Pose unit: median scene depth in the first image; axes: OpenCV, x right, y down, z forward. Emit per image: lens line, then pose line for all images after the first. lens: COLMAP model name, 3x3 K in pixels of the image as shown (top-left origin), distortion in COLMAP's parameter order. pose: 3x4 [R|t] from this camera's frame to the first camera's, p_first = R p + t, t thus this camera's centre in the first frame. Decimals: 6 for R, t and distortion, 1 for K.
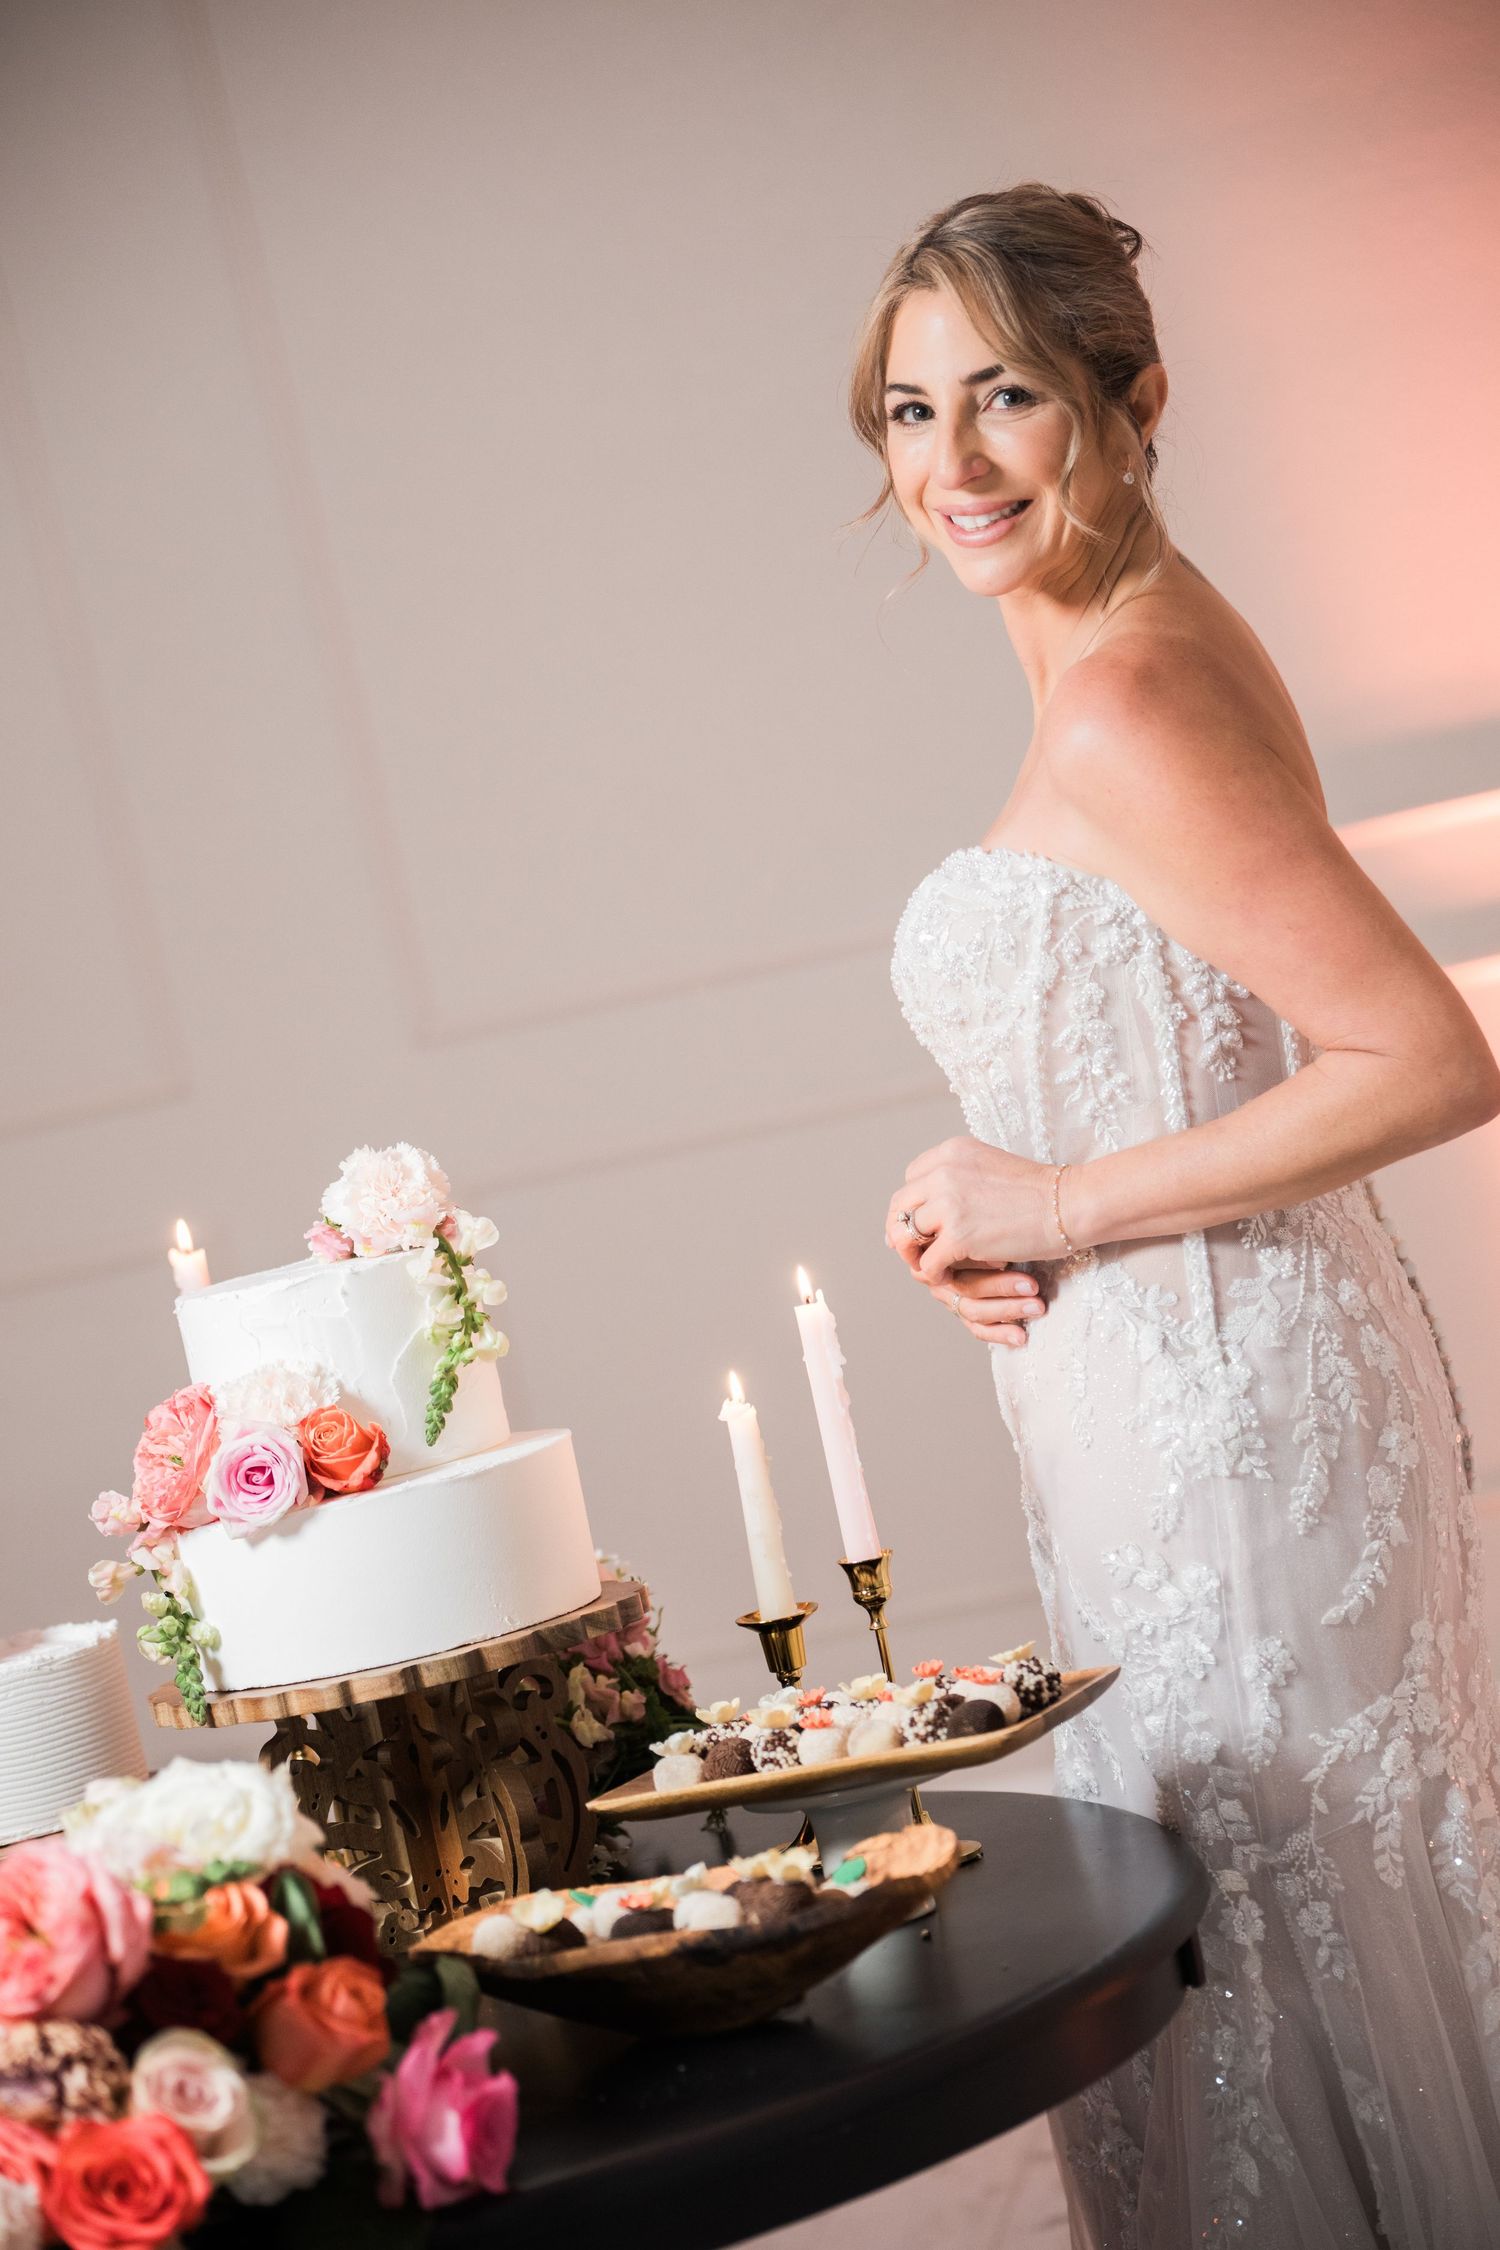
lens RADIAL K [[5836.1, 0, 750.0], [0, 5836.1, 1125.0], [0, 0, 1]] dist [-0.056663, 0.548072]
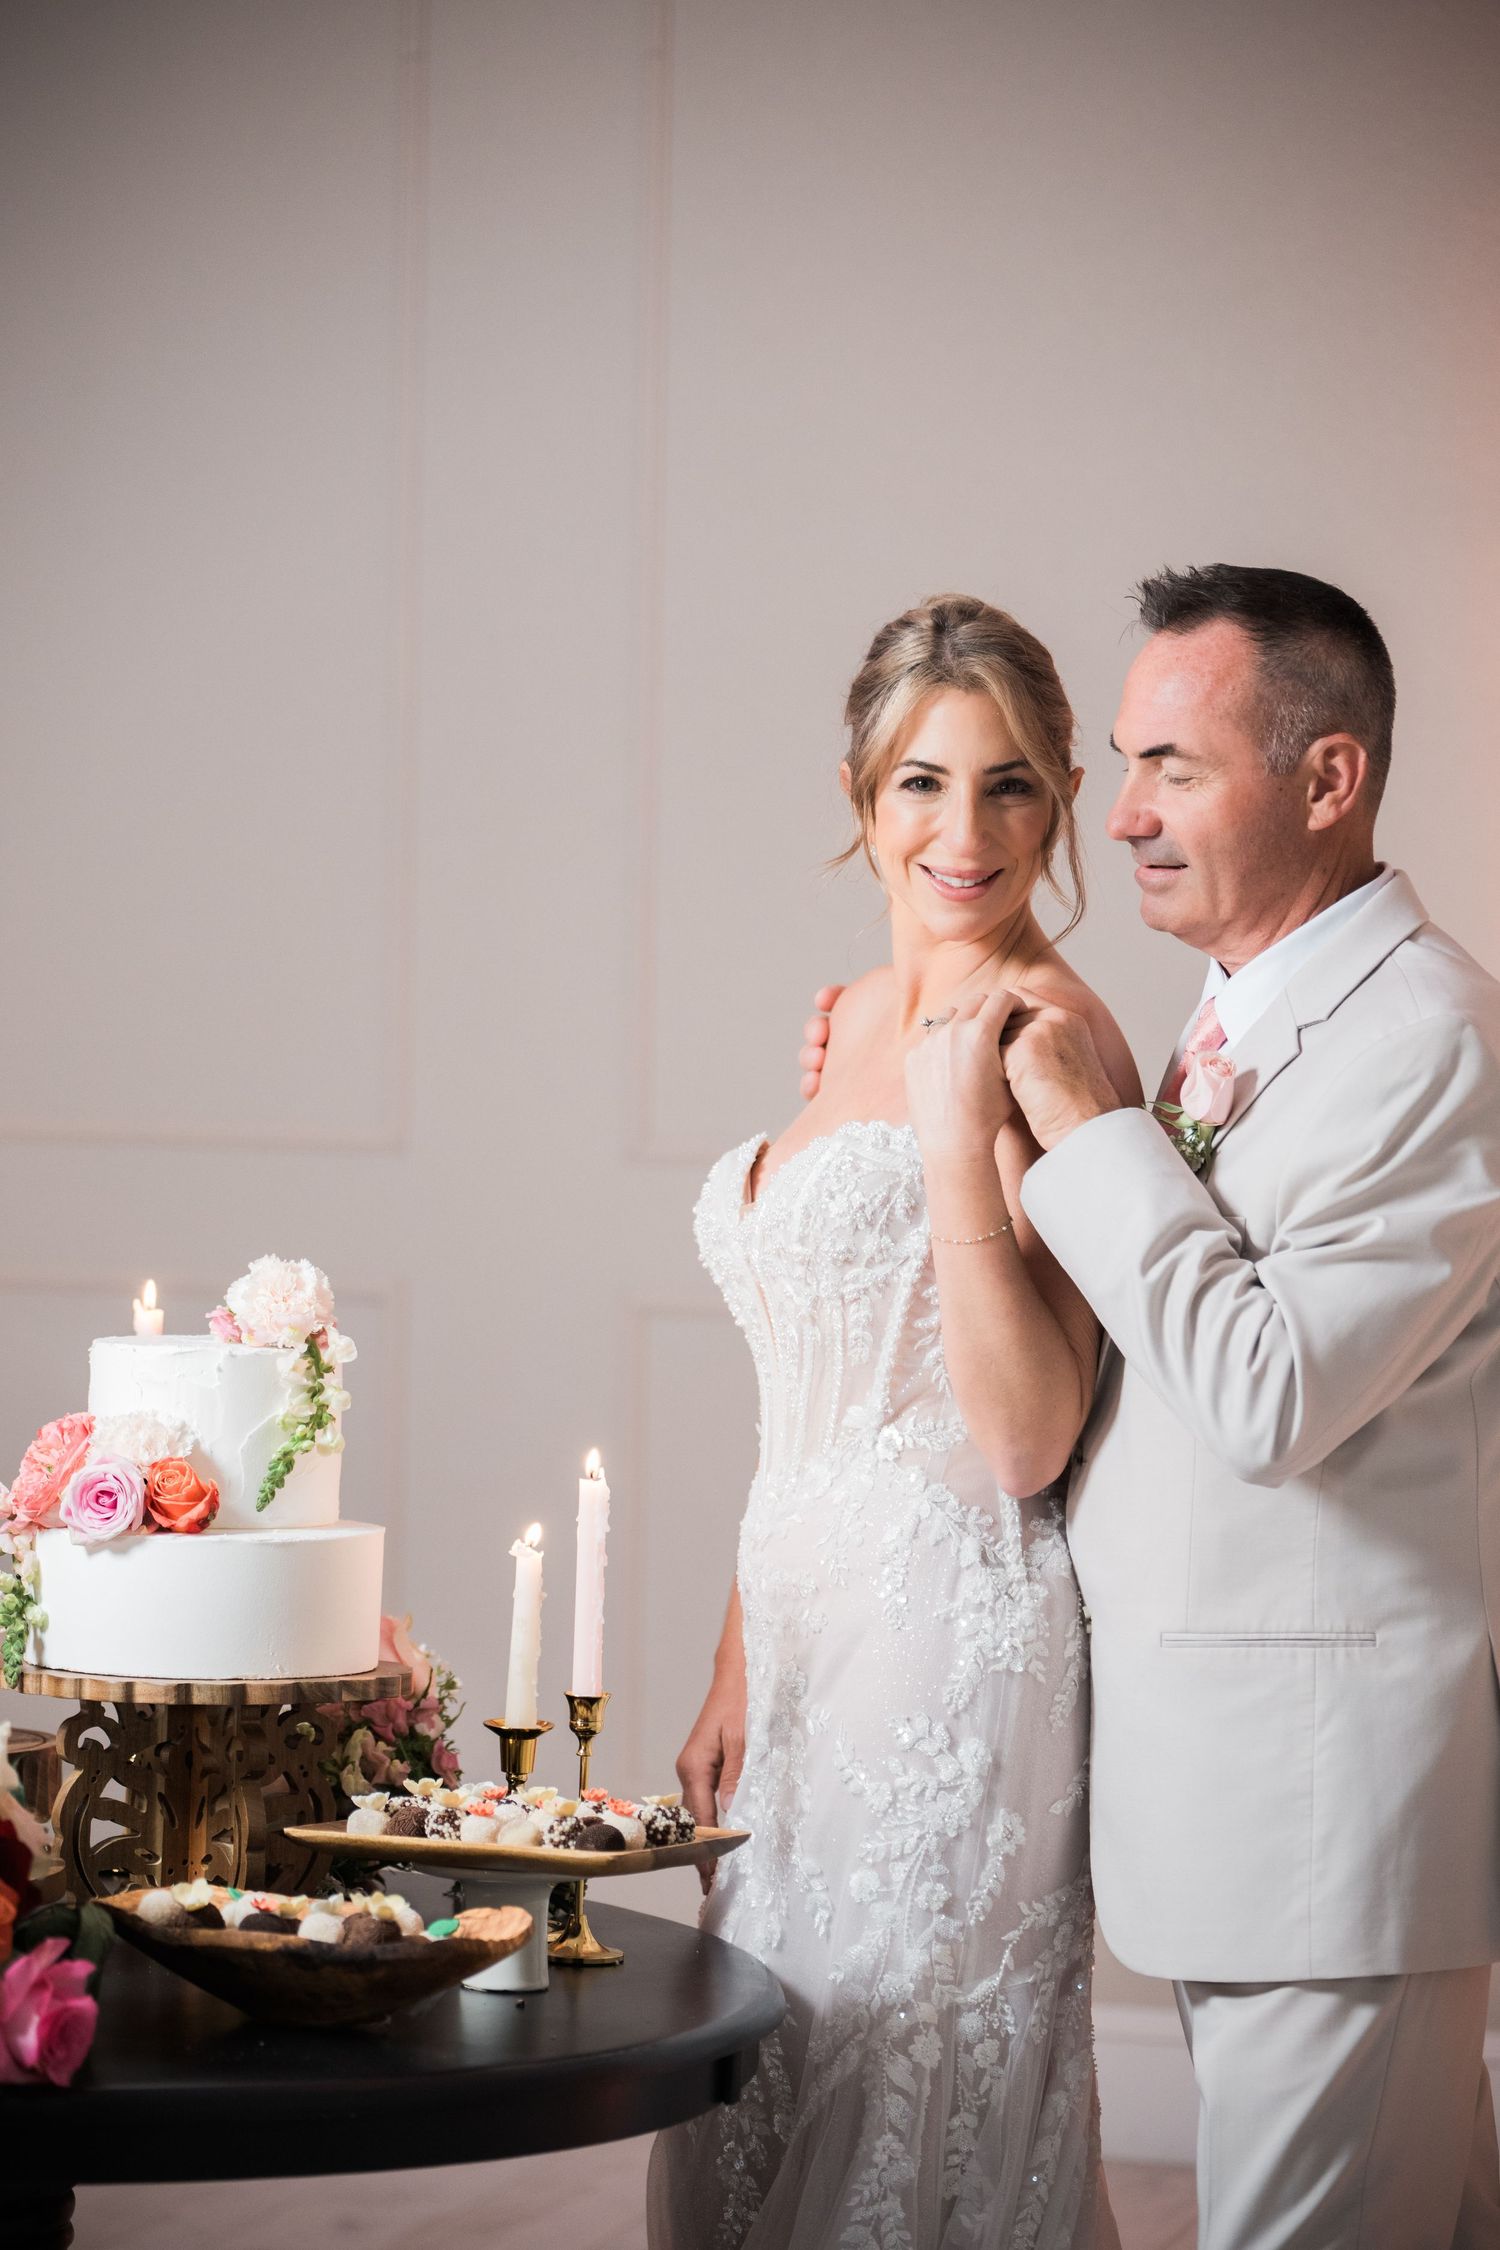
lens RADIAL K [[6692.3, 0, 750.0], [0, 6692.3, 1125.0], [0, 0, 1]] dist [0.038162, -0.045358]
pose [[0.964792, 0.245388, -0.094668, 0.155290], [-0.246909, 0.969028, -0.004523, -0.041036], [0.090626, 0.027738, 0.995499, -0.364928]]
